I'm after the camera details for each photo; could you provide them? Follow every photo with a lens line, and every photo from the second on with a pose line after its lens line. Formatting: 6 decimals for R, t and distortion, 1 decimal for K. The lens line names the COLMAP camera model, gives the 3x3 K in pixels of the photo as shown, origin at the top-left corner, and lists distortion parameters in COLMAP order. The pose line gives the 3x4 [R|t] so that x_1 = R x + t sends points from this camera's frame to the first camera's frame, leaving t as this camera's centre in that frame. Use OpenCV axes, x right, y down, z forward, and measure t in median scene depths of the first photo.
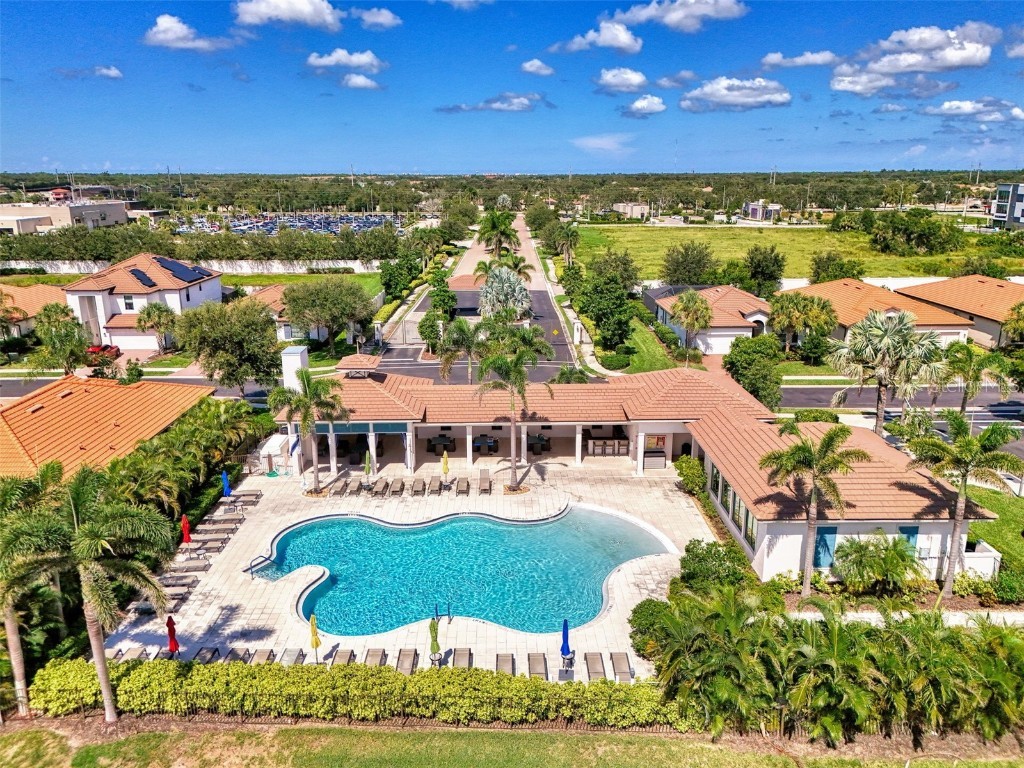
lens RADIAL K [[759.2, 0, 512.0], [0, 759.2, 384.0], [0, 0, 1]] dist [0.073636, -0.070671]
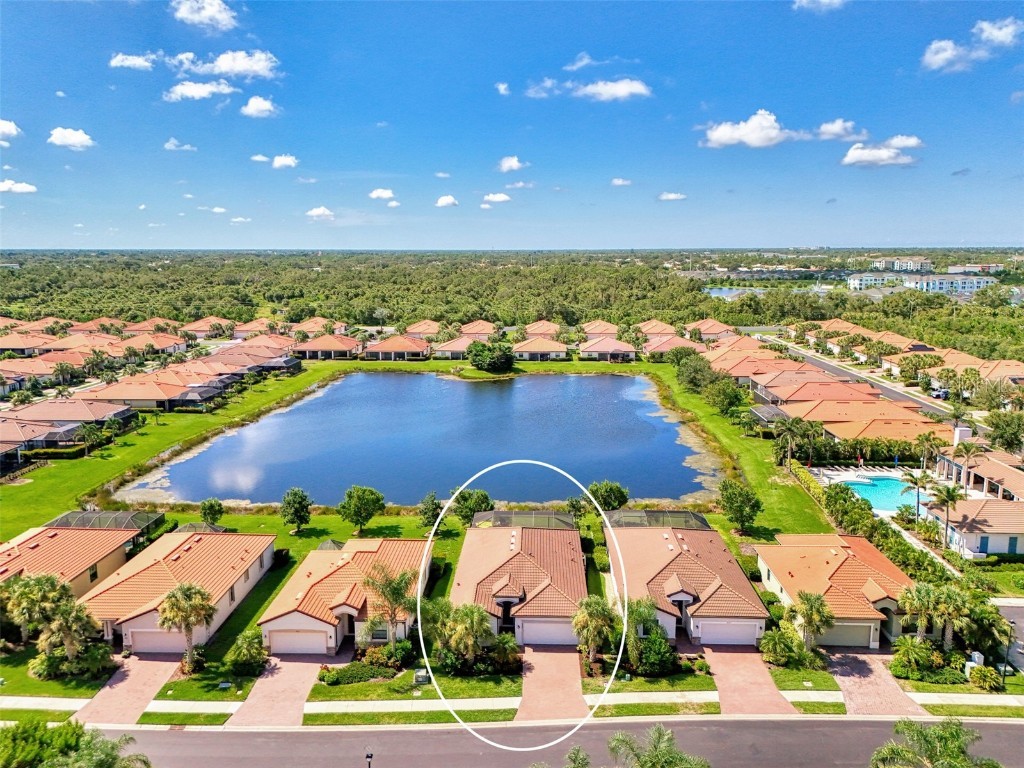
lens RADIAL K [[771.6, 0, 515.3], [0, 771.6, 397.5], [0, 0, 1]] dist [0.084291, -0.069662]
pose [[-0.052031, 0.189822, -0.980439, 2.854797], [-0.268839, 0.942863, 0.196814, -0.322503], [0.961779, 0.273820, 0.001974, -0.494111]]
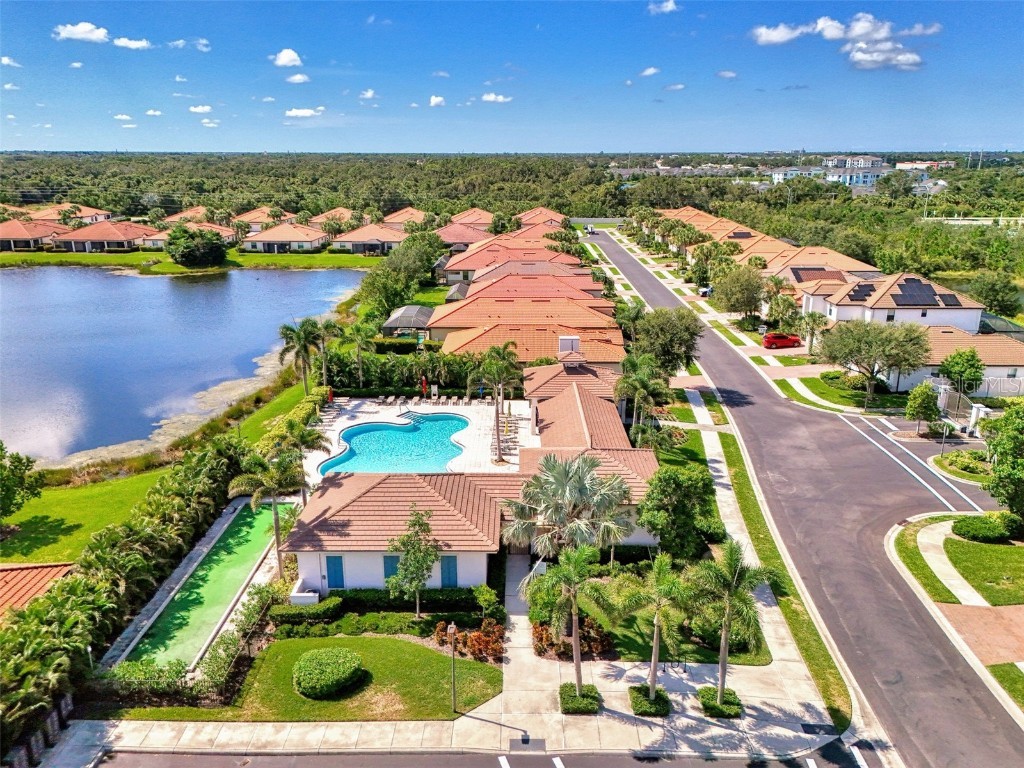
lens RADIAL K [[770.1, 0, 512.0], [0, 770.1, 384.0], [0, 0, 1]] dist [0.072522, -0.083542]
pose [[-0.024992, 0.287247, -0.957530, 1.564174], [-0.269769, 0.920358, 0.283137, -0.472126], [0.962601, 0.265388, 0.054488, 1.098120]]
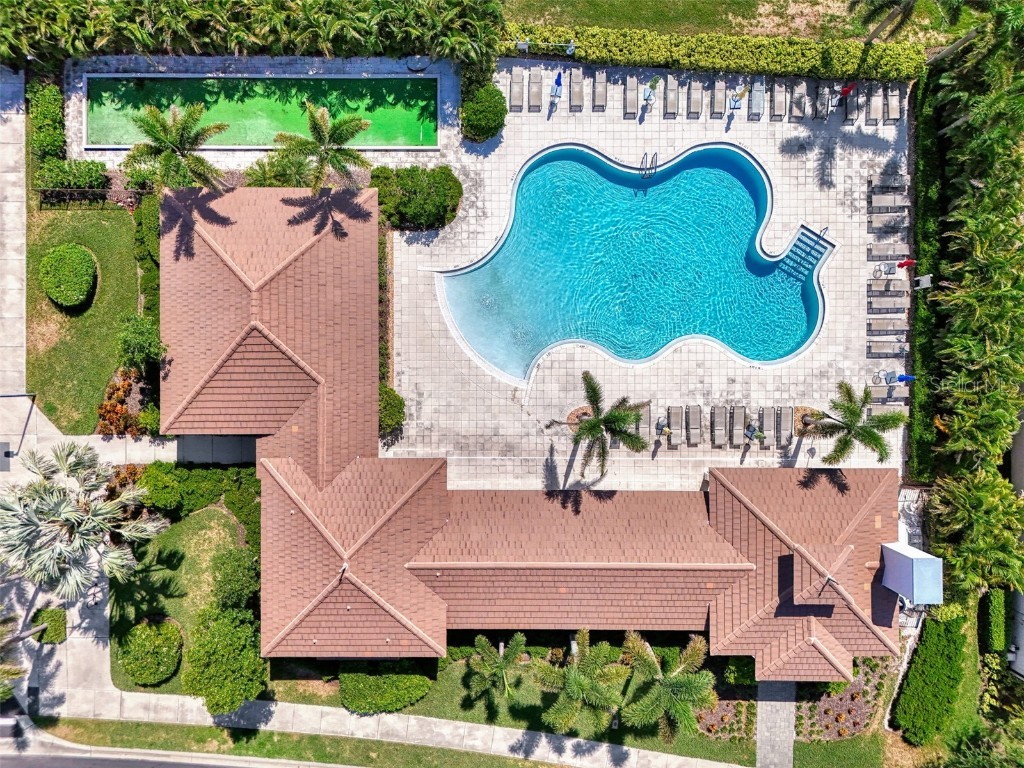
lens RADIAL K [[780.7, 0, 509.1], [0, 780.7, 379.8], [0, 0, 1]] dist [0.080204, -0.079095]
pose [[-0.999821, -0.016726, 0.008884, 0.102714], [0.013131, -0.274212, 0.961580, -0.885019], [-0.013647, 0.961524, 0.274382, 0.851917]]
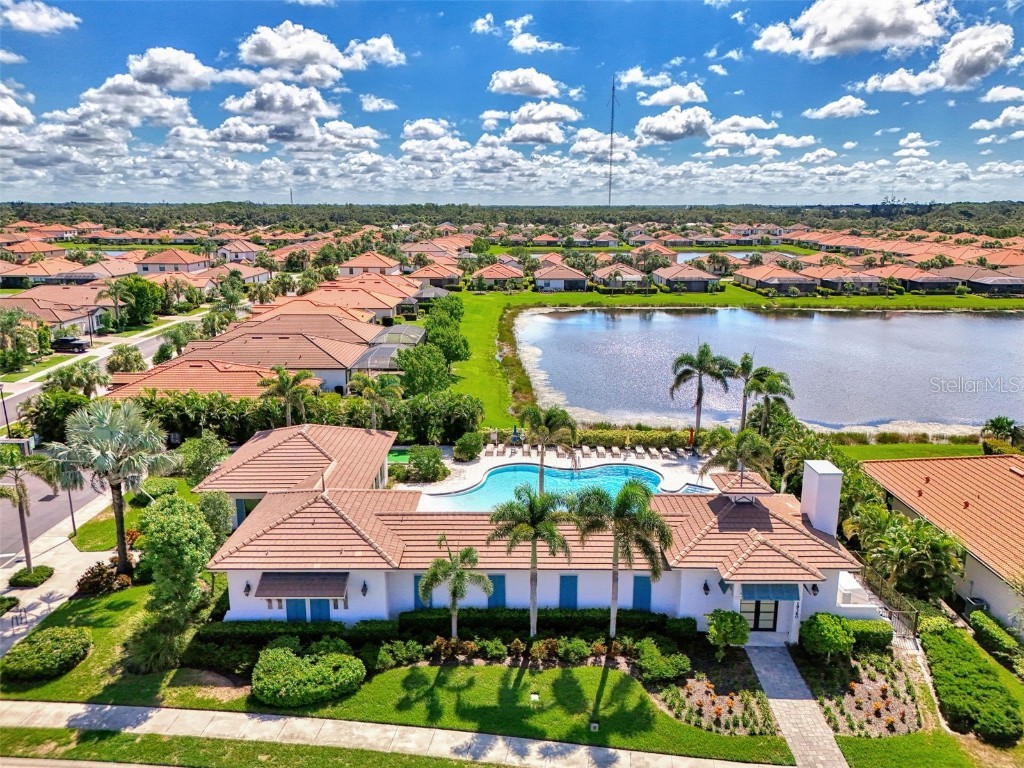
lens RADIAL K [[759.2, 0, 512.0], [0, 759.2, 384.0], [0, 0, 1]] dist [0.073636, -0.070671]
pose [[-0.999841, -0.005572, 0.016939, 0.030776], [0.003311, 0.875398, 0.483392, -0.664091], [-0.017522, 0.483371, -0.875240, 2.180098]]
